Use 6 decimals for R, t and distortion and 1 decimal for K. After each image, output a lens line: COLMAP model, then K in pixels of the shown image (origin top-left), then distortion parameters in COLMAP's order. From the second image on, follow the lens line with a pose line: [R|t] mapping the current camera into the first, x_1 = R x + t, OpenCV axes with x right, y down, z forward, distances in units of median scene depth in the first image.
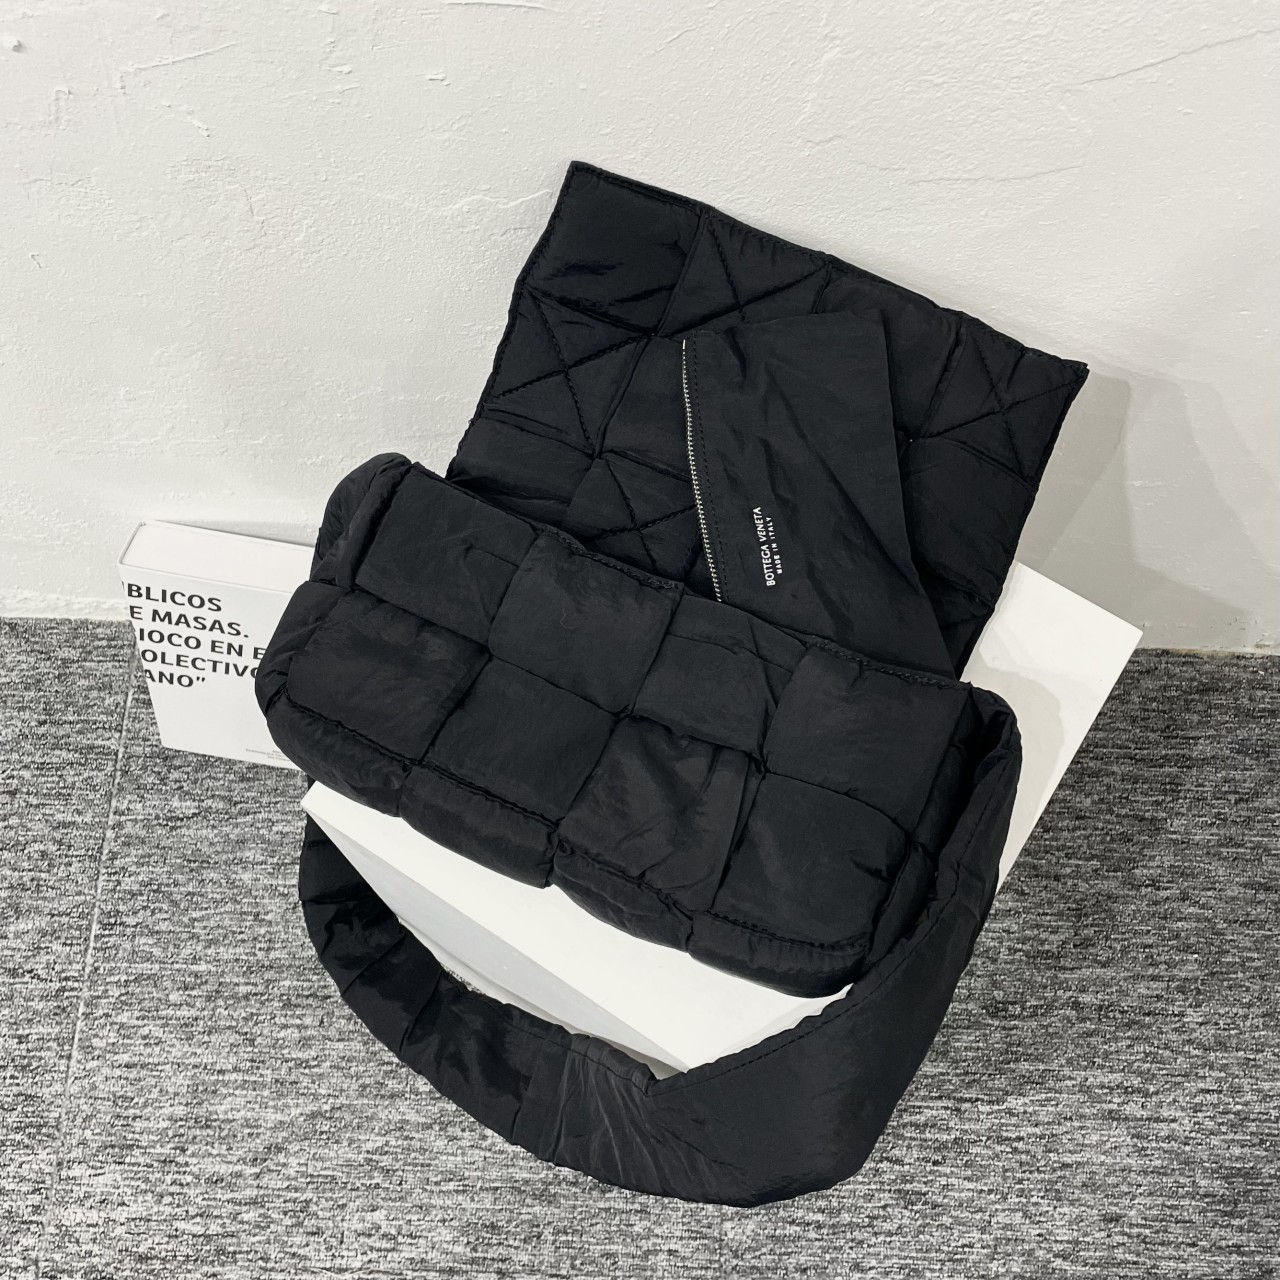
lens RADIAL K [[1478.4, 0, 629.0], [0, 1478.4, 630.4], [0, 0, 1]] dist [0.033703, 0.000000]
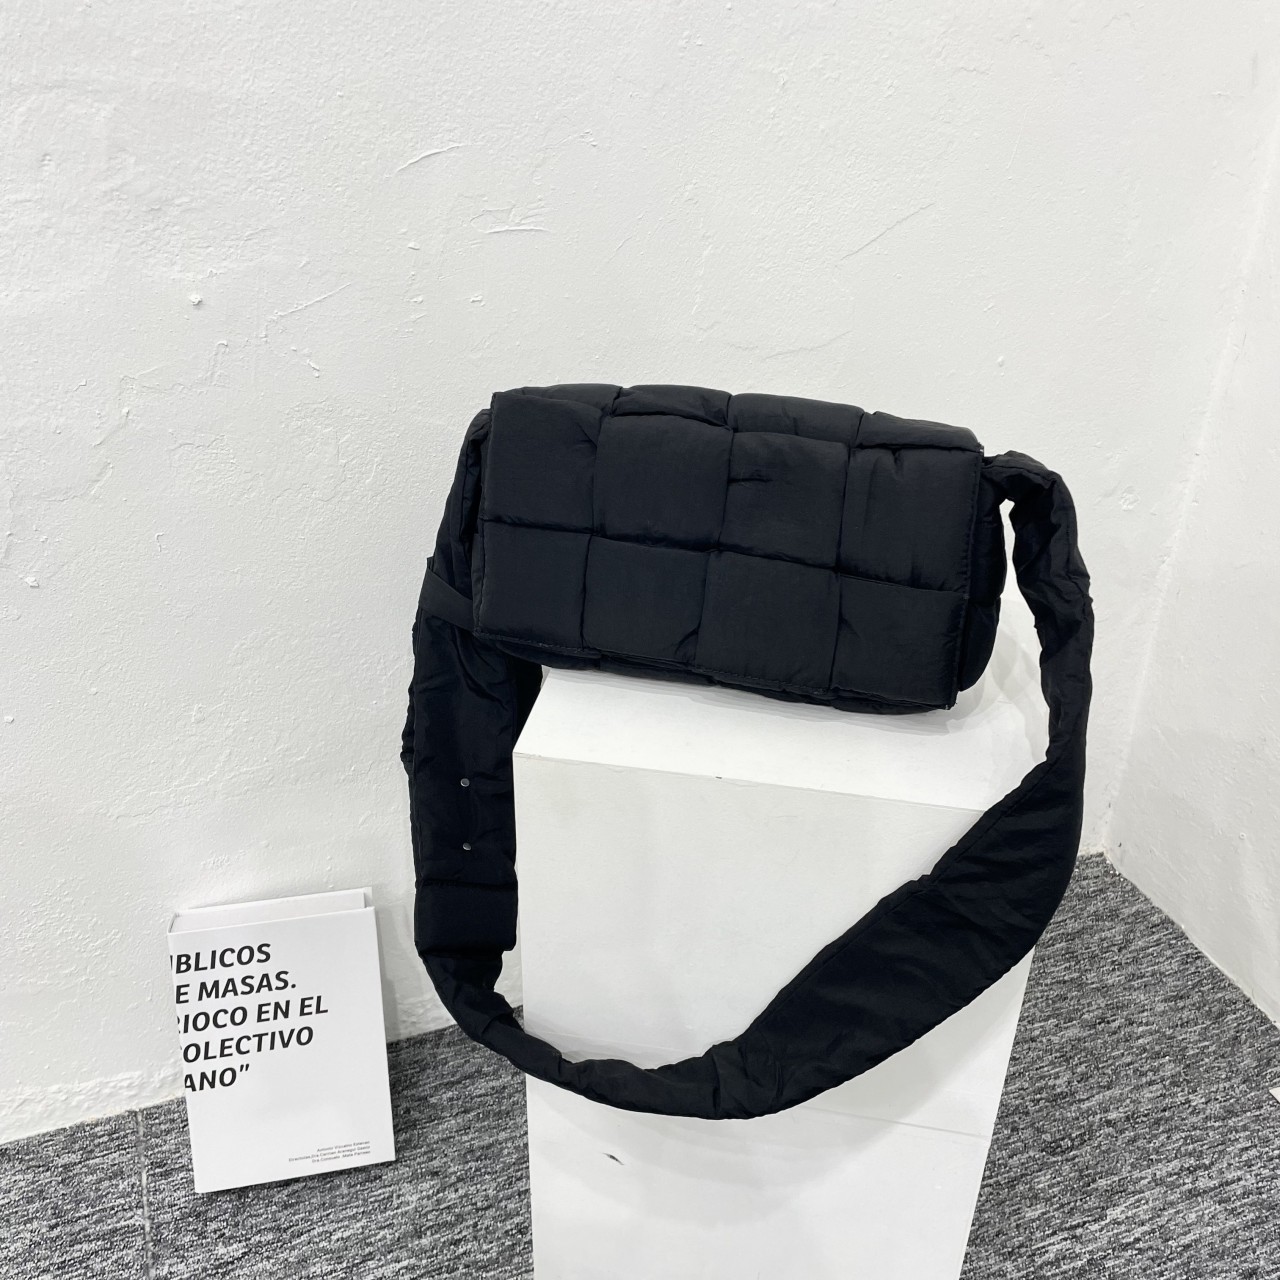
lens RADIAL K [[1312.6, 0, 652.6], [0, 1312.6, 653.9], [0, 0, 1]] dist [0.017446, 0.000000]
pose [[0.920125, -0.191147, 0.341808, -0.283720], [0.360485, 0.754456, -0.548495, 0.411713], [-0.153036, 0.627900, 0.763100, 0.088824]]
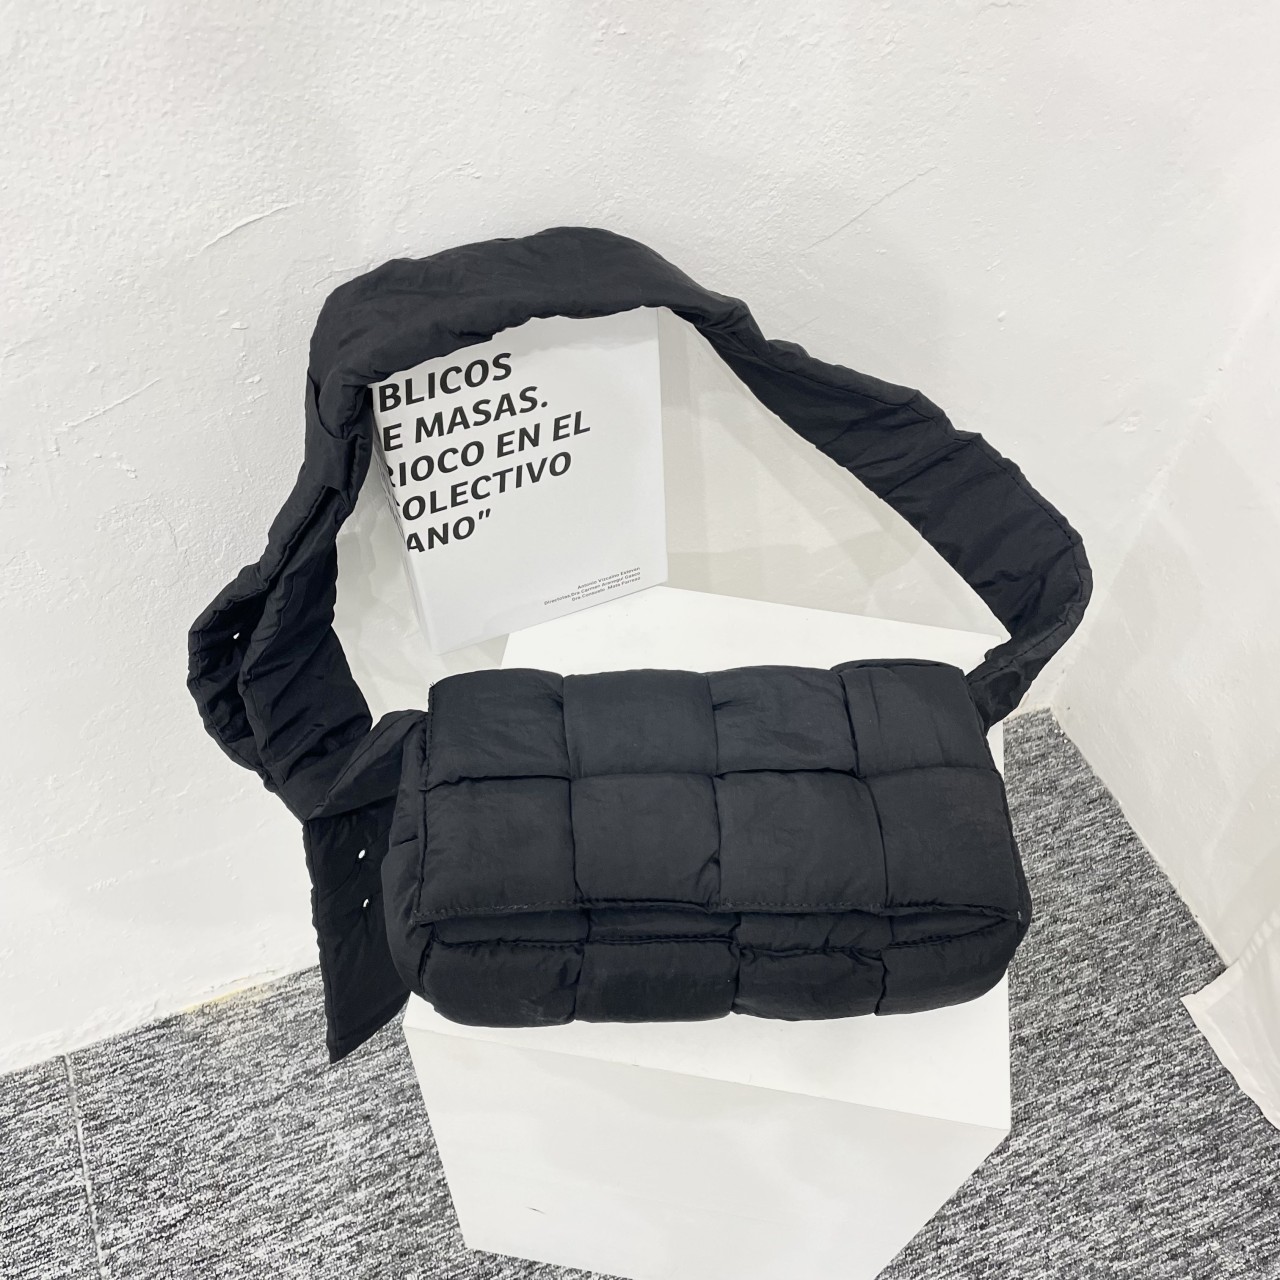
lens RADIAL K [[1312.6, 0, 645.3], [0, 1312.6, 637.3], [0, 0, 1]] dist [0.017446, 0.000000]
pose [[0.910573, -0.309103, 0.274429, -0.146039], [0.370475, 0.904745, -0.210201, 0.078831], [-0.183315, 0.293073, 0.938352, 0.015801]]
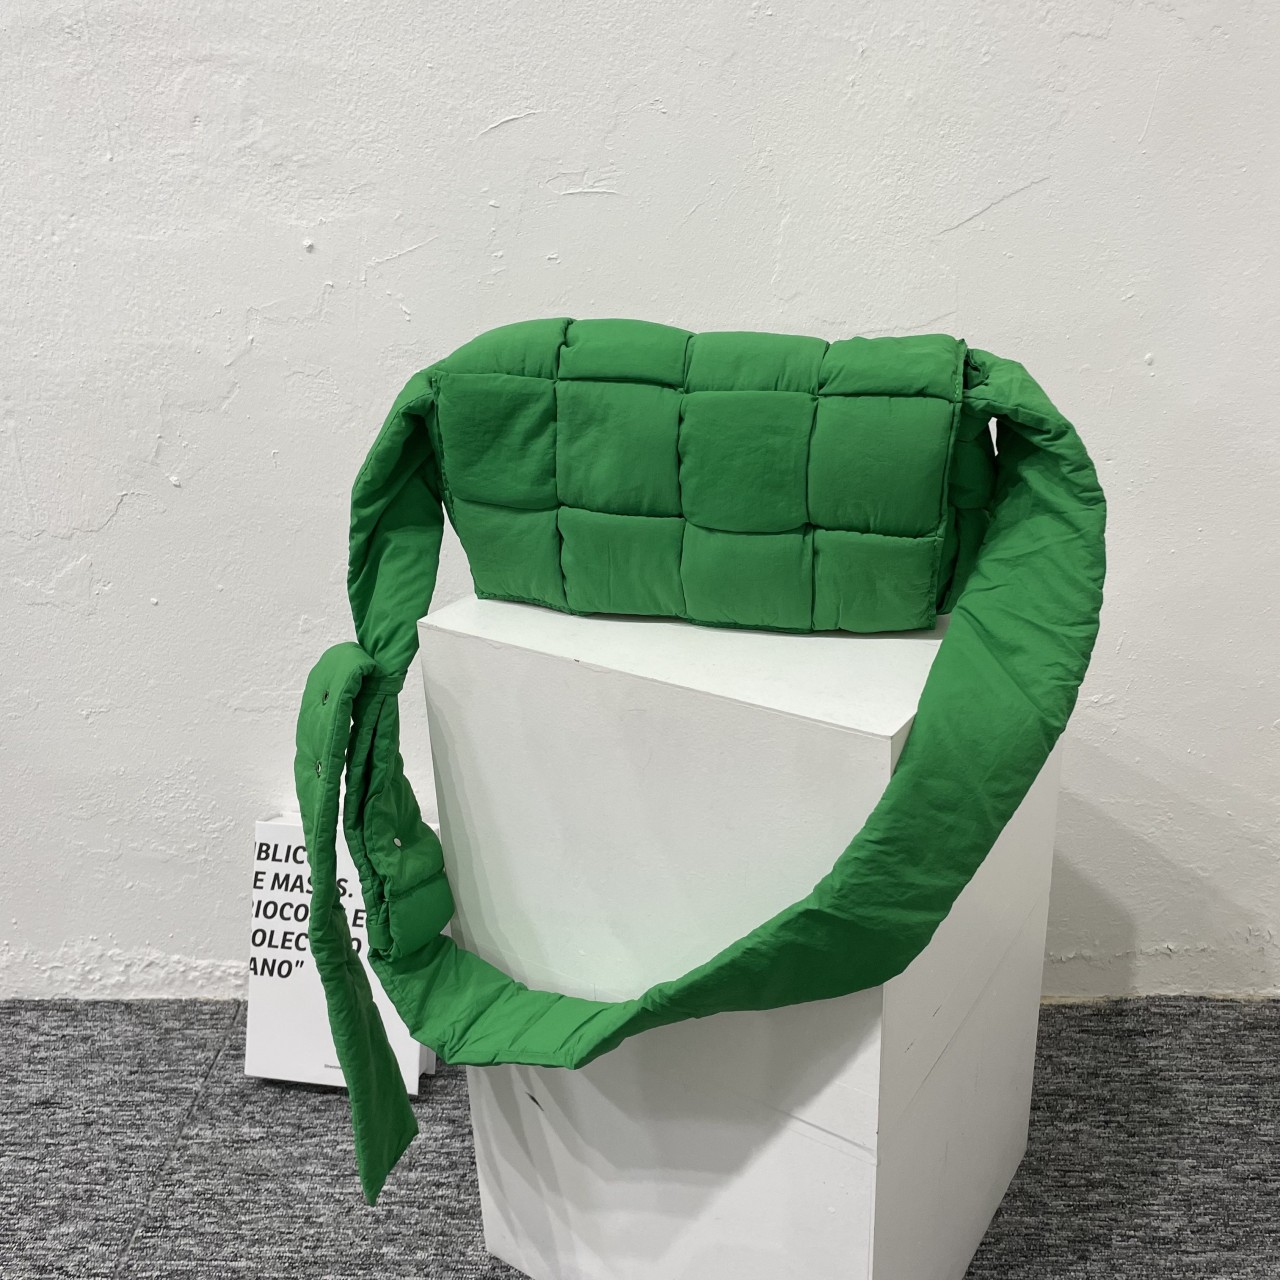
lens RADIAL K [[1312.6, 0, 627.4], [0, 1312.6, 628.0], [0, 0, 1]] dist [0.017446, 0.000000]
pose [[0.998896, -0.035288, -0.031020, -0.008309], [0.001724, 0.687323, -0.726350, 0.563283], [0.046952, 0.725494, 0.686625, 0.163778]]
